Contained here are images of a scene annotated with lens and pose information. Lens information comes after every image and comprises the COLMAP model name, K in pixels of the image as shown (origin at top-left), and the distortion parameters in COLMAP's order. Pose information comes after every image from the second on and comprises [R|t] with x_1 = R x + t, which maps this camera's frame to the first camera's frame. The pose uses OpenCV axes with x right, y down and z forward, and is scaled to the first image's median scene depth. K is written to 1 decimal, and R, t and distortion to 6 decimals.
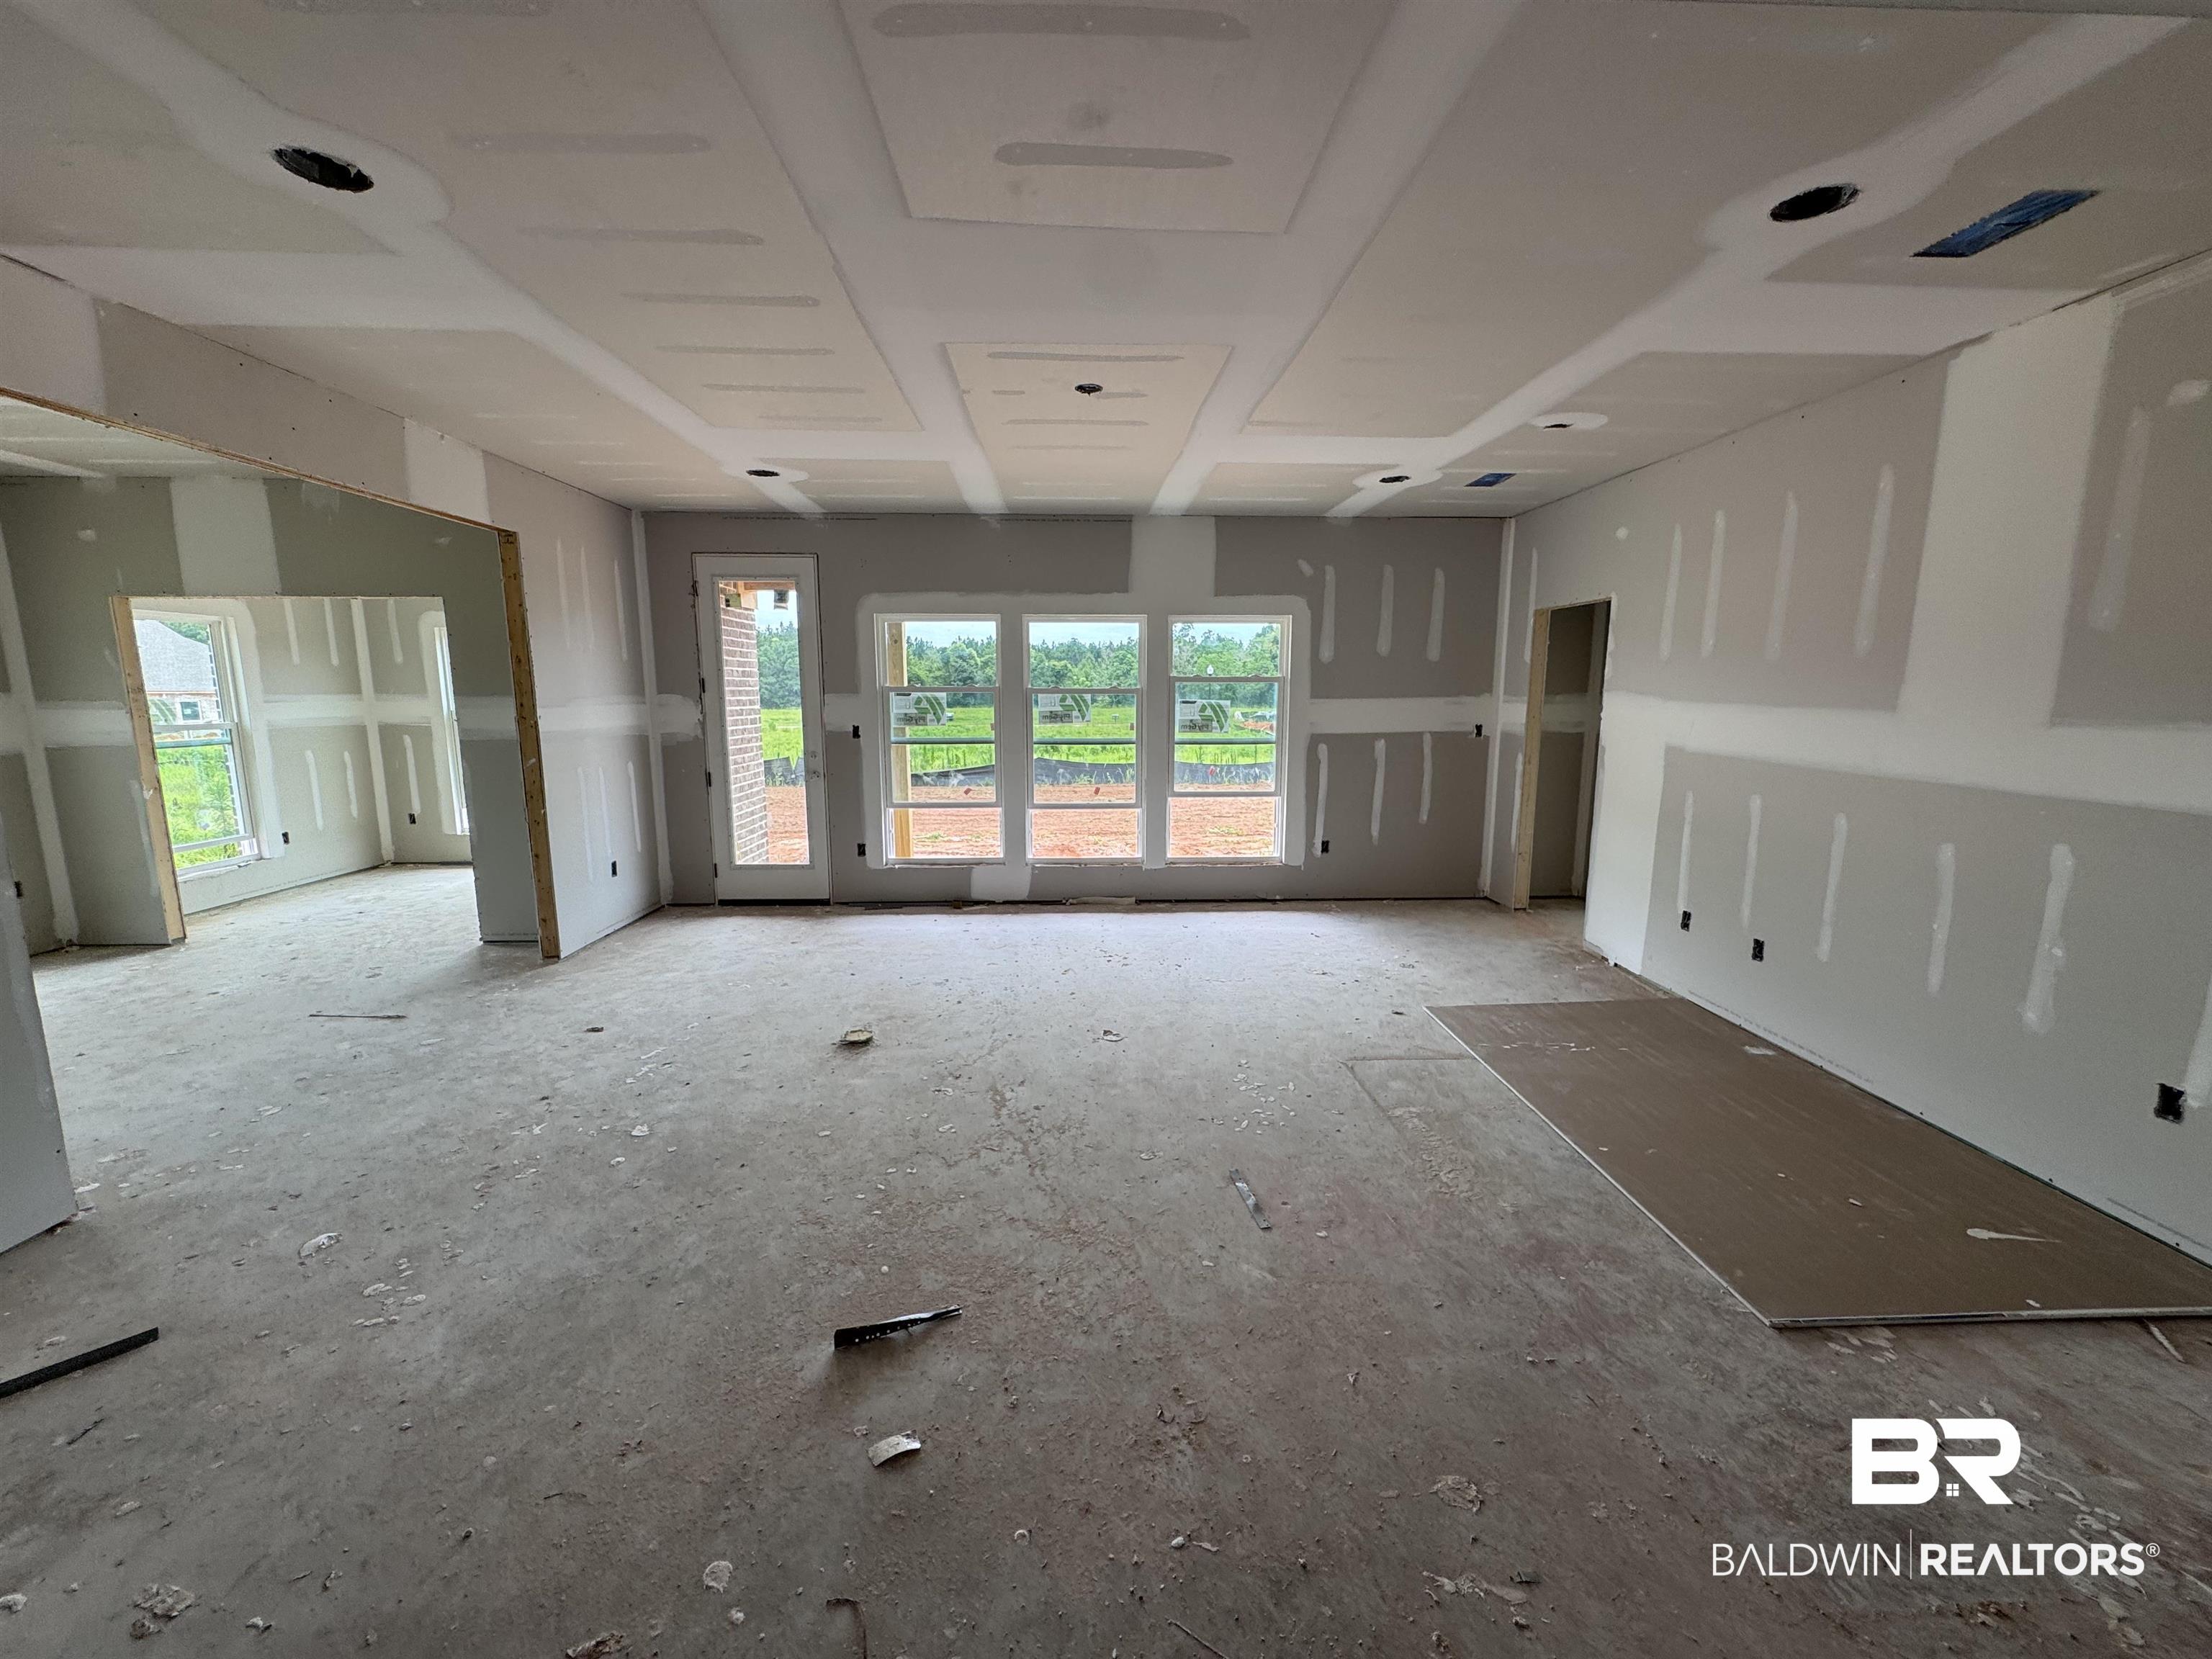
lens RADIAL K [[890.2, 0, 1101.2], [0, 890.2, 833.8], [0, 0, 1]] dist [-0.004169, -0.000206]
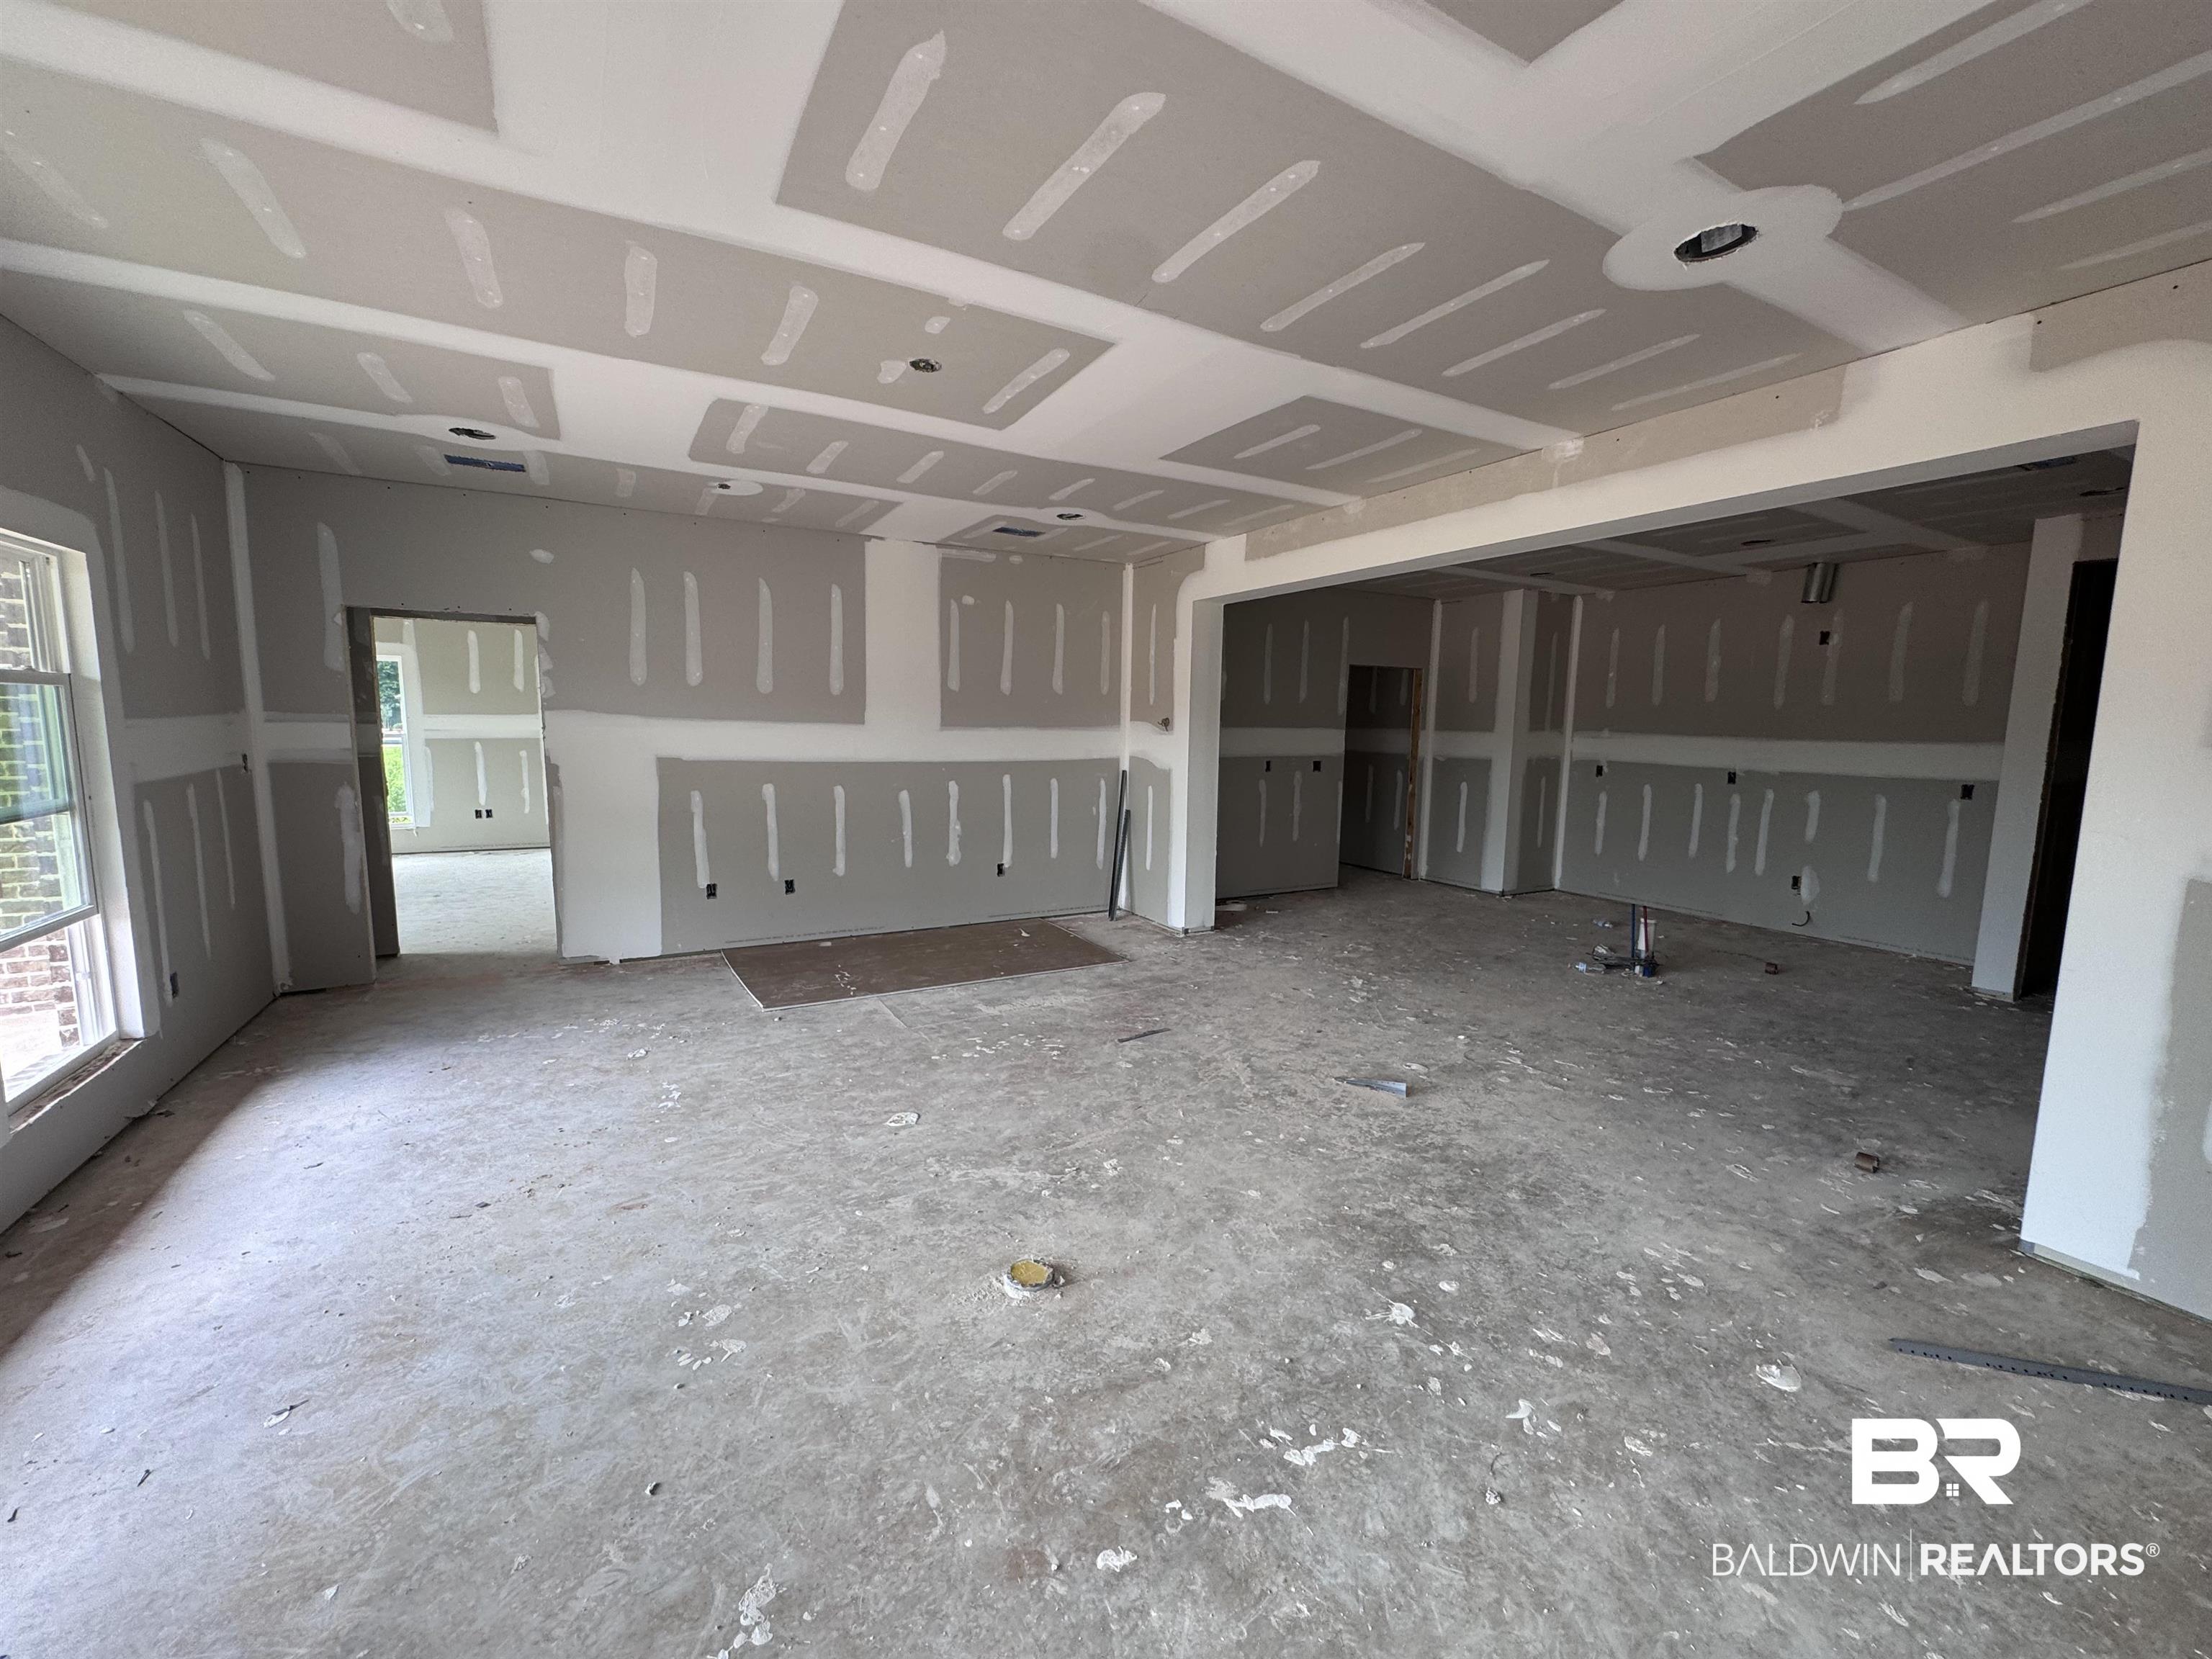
lens RADIAL K [[890.2, 0, 1106.8], [0, 890.2, 834.2], [0, 0, 1]] dist [-0.004169, -0.000206]
pose [[-0.464028, -0.121372, 0.877466, -1.154827], [0.125468, 0.971577, 0.200741, -0.268554], [-0.876890, 0.203243, -0.435611, 1.672712]]
